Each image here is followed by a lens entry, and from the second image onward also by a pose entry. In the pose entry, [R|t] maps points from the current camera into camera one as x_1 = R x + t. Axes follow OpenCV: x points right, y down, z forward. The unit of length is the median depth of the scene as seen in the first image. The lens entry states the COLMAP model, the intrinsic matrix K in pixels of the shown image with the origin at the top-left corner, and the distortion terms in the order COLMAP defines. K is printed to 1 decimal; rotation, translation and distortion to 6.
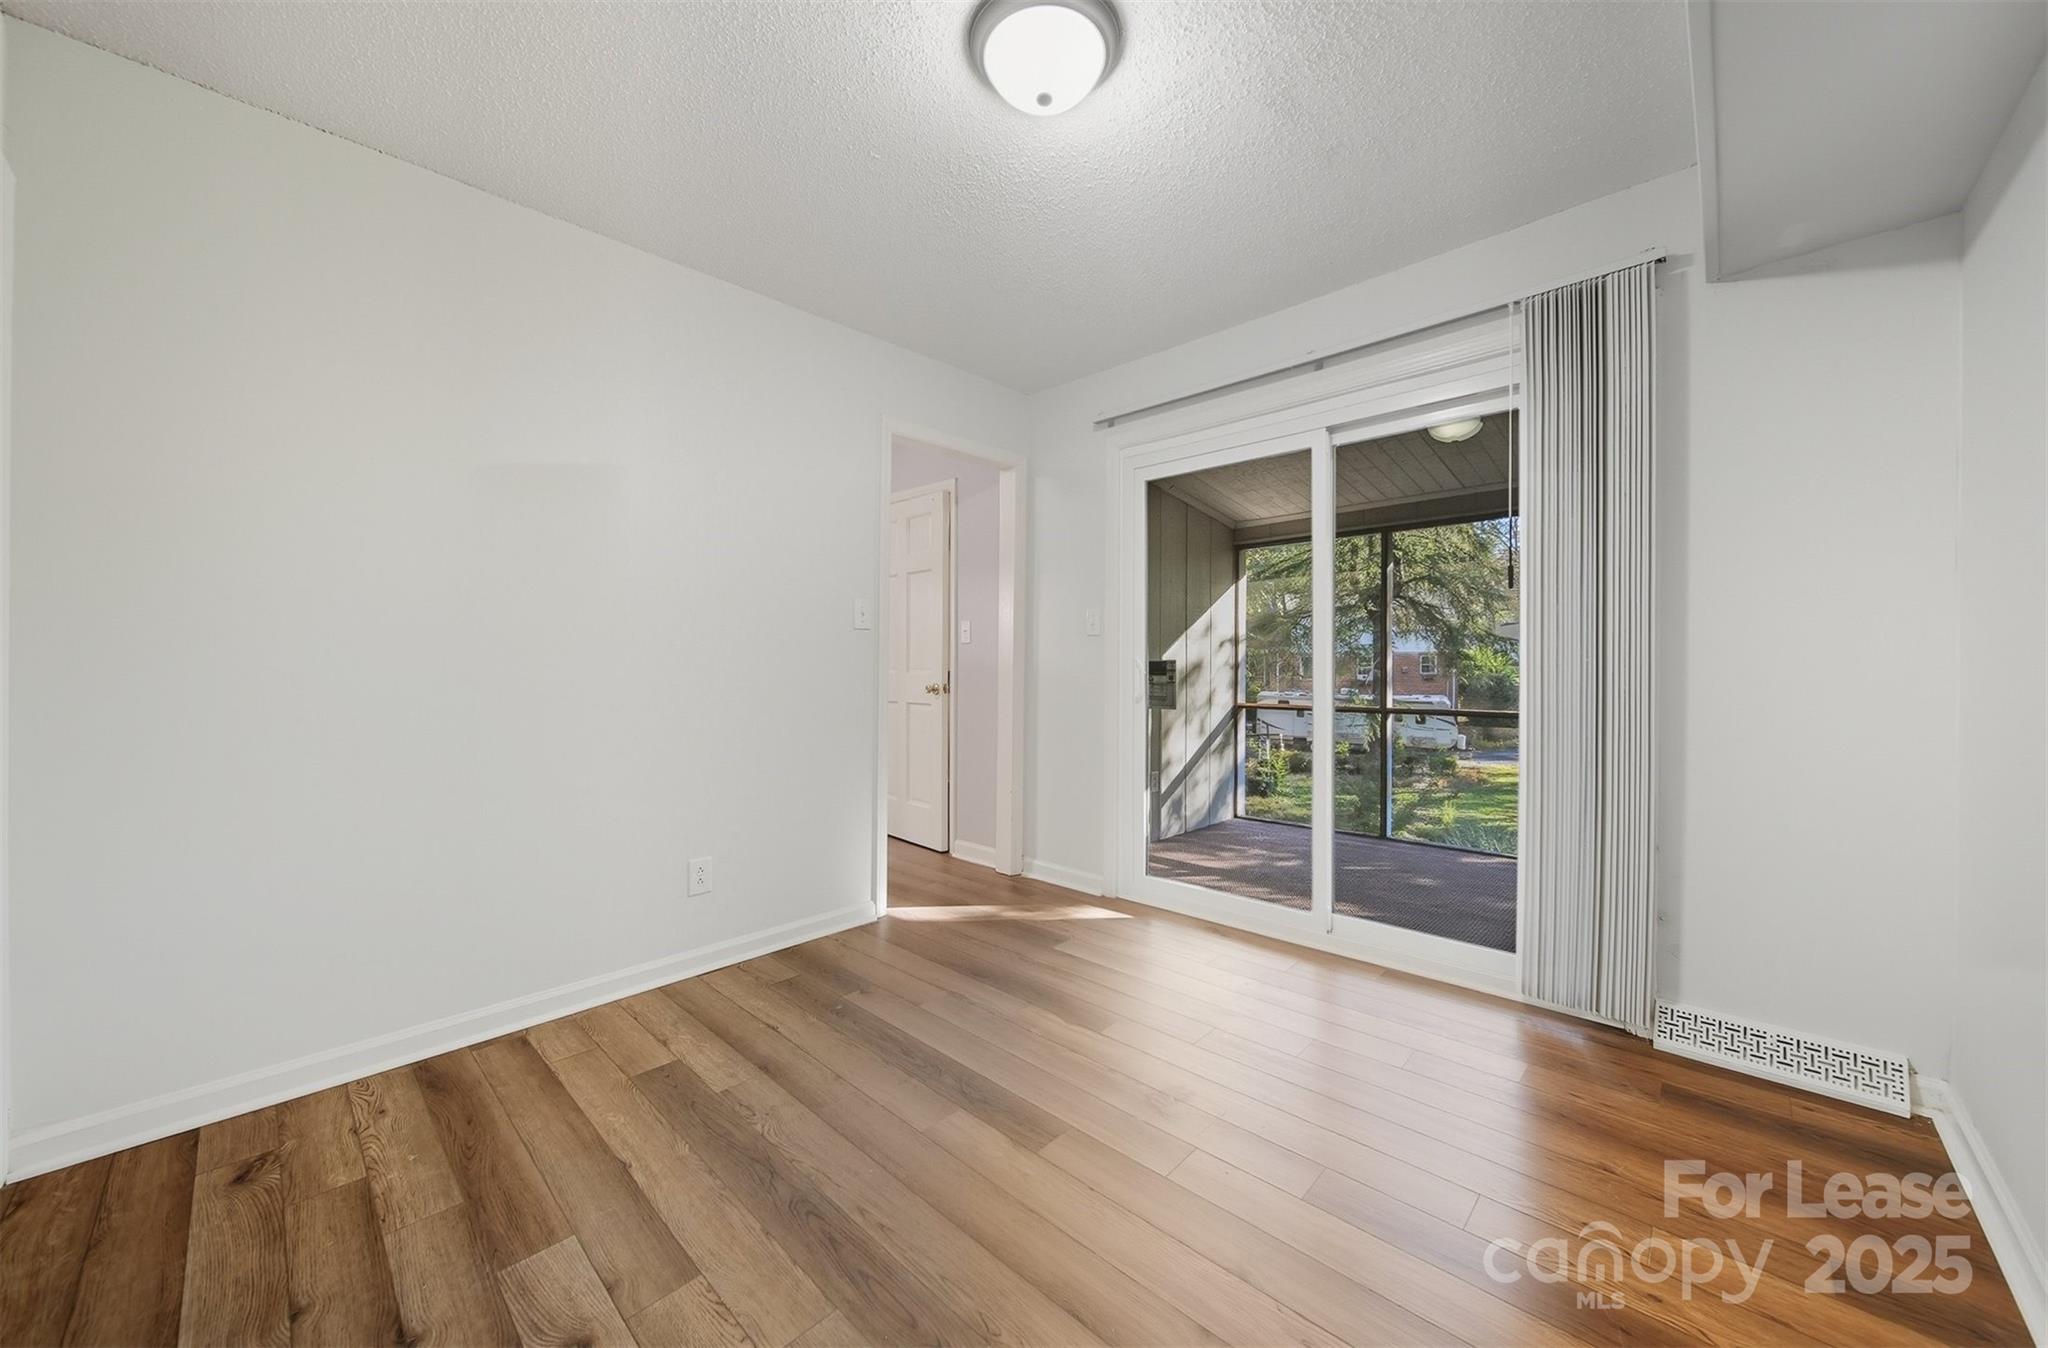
lens RADIAL K [[735.0, 0, 1028.4], [0, 735.0, 667.8], [0, 0, 1]] dist [-0.001981, -0.000083]
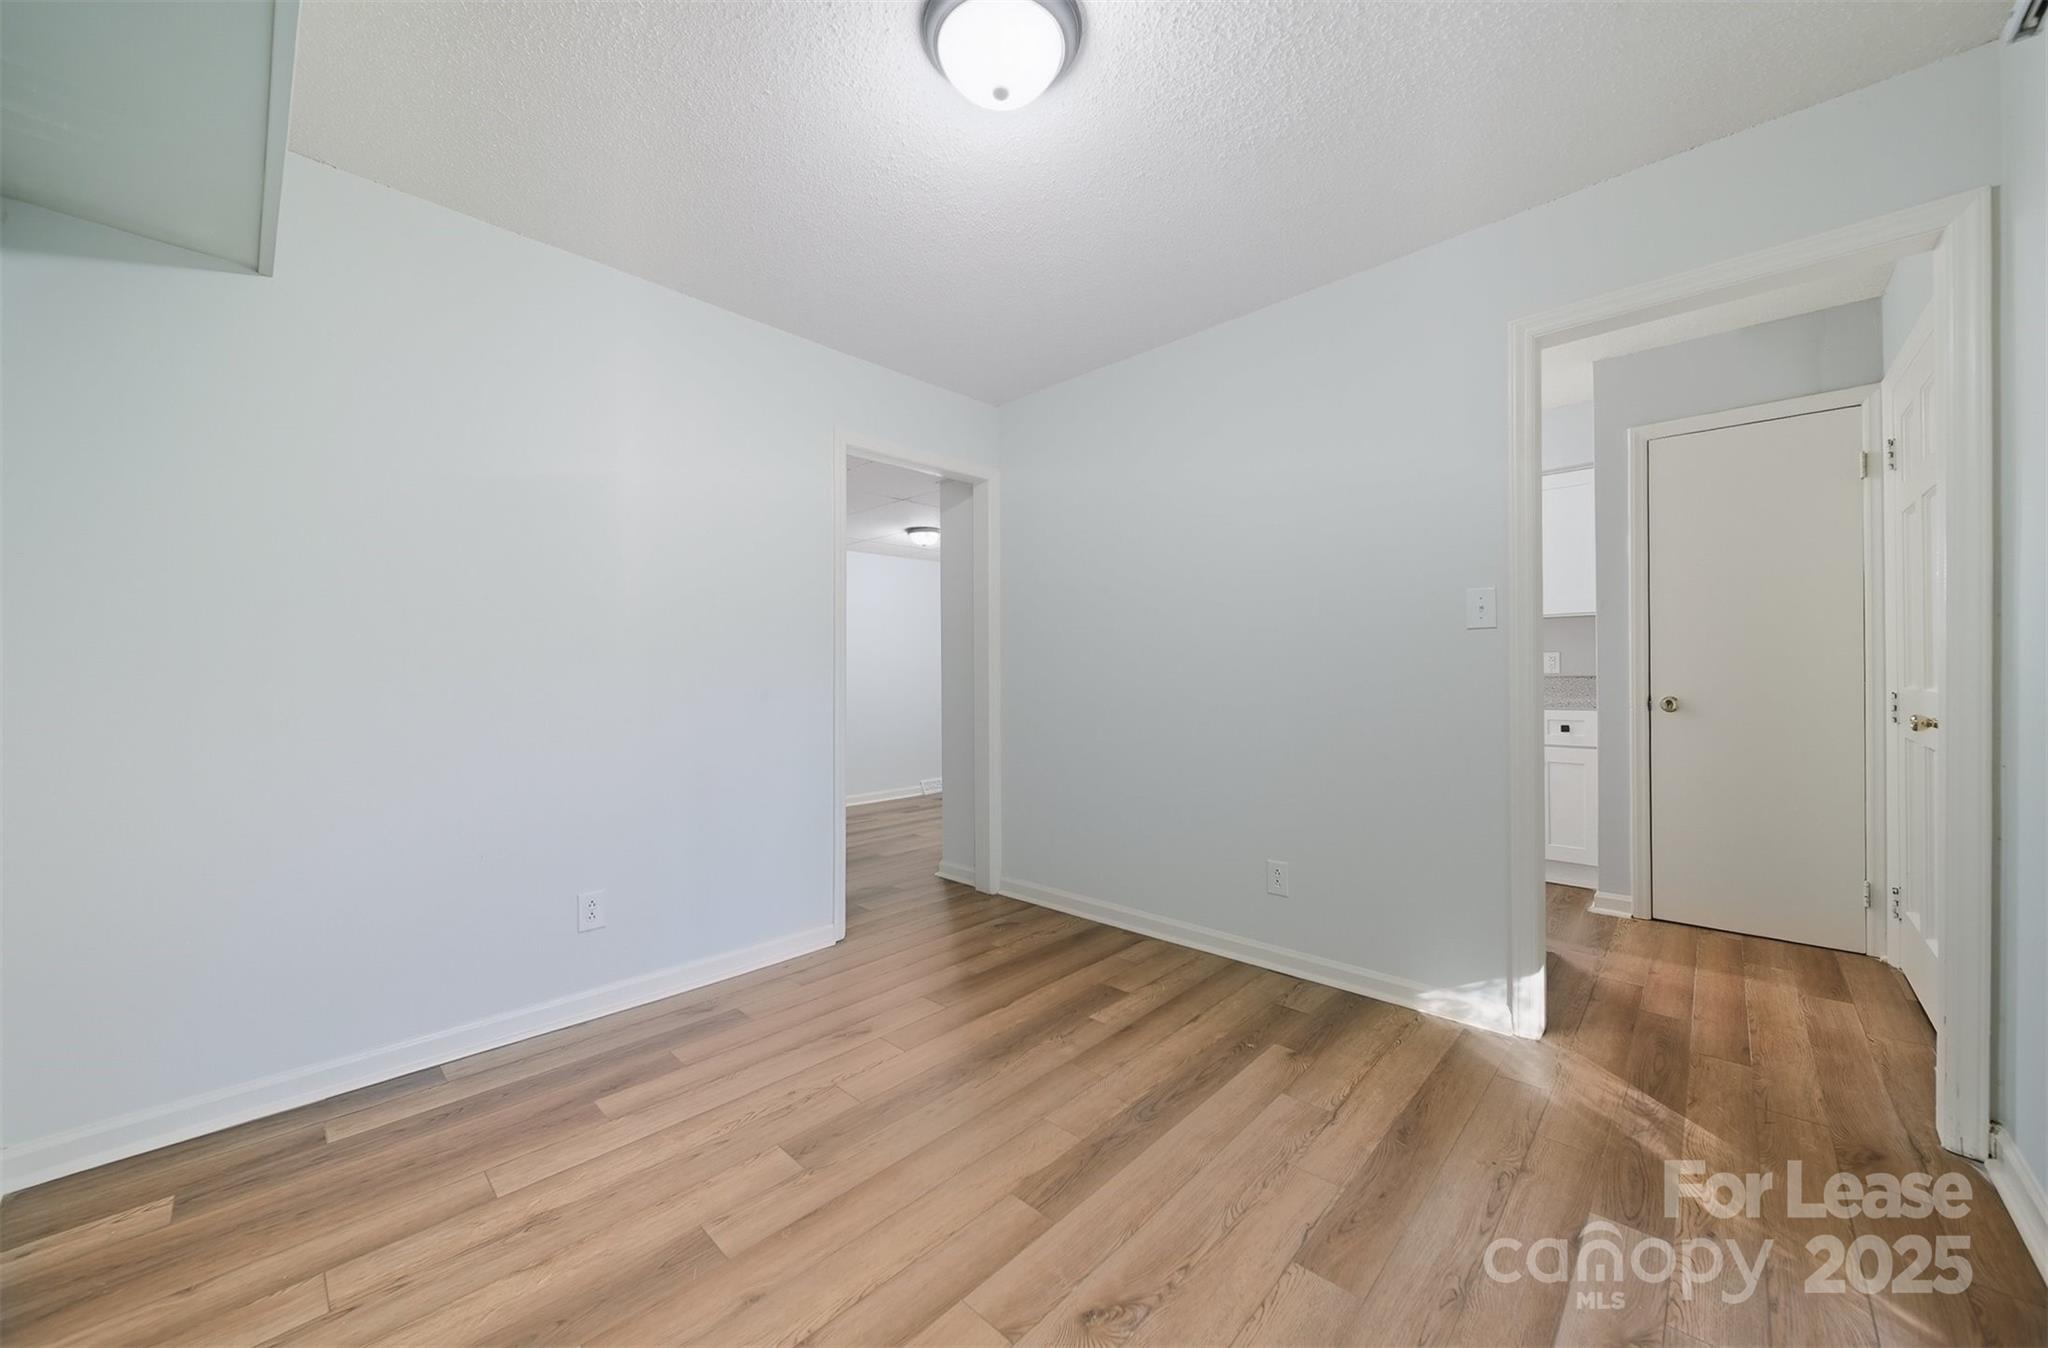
lens RADIAL K [[741.9, 0, 1020.3], [0, 741.9, 669.6], [0, 0, 1]] dist [-0.001744, -0.000155]
pose [[0.000190, 0.000039, -1.000000, 0.741036], [0.003228, 0.999995, 0.000039, -0.016895], [0.999995, -0.003228, 0.000190, 0.770094]]
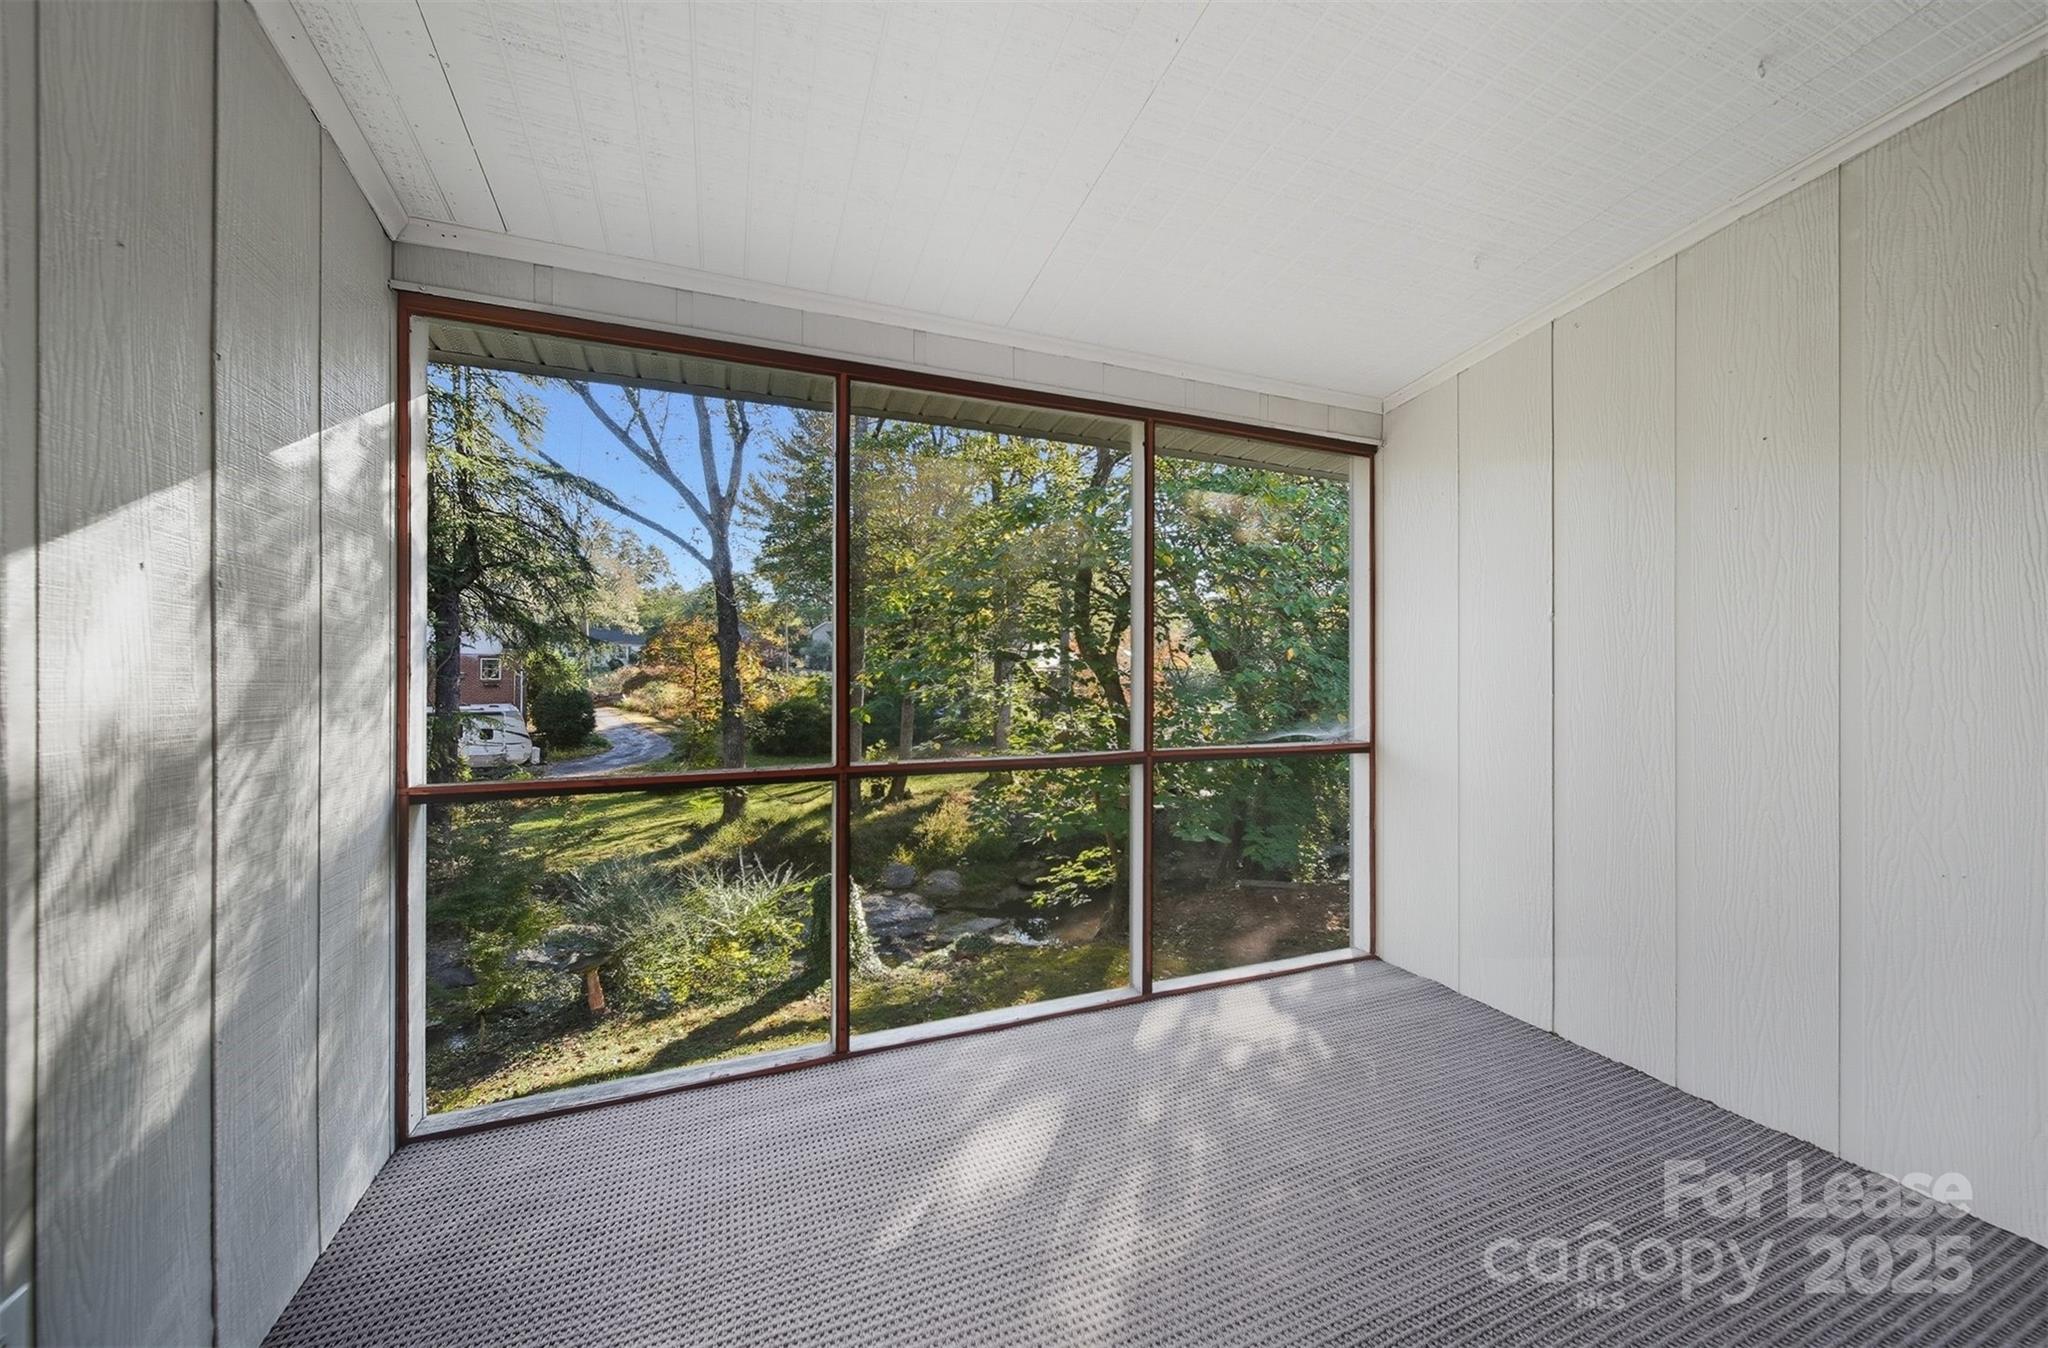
lens RADIAL K [[741.9, 0, 1020.3], [0, 741.9, 669.6], [0, 0, 1]] dist [-0.001744, -0.000155]
pose [[0.412810, 0.005925, 0.910798, 0.242608], [-0.003802, 0.999981, -0.004782, -0.007280], [-0.910809, -0.001489, 0.412825, 1.518492]]
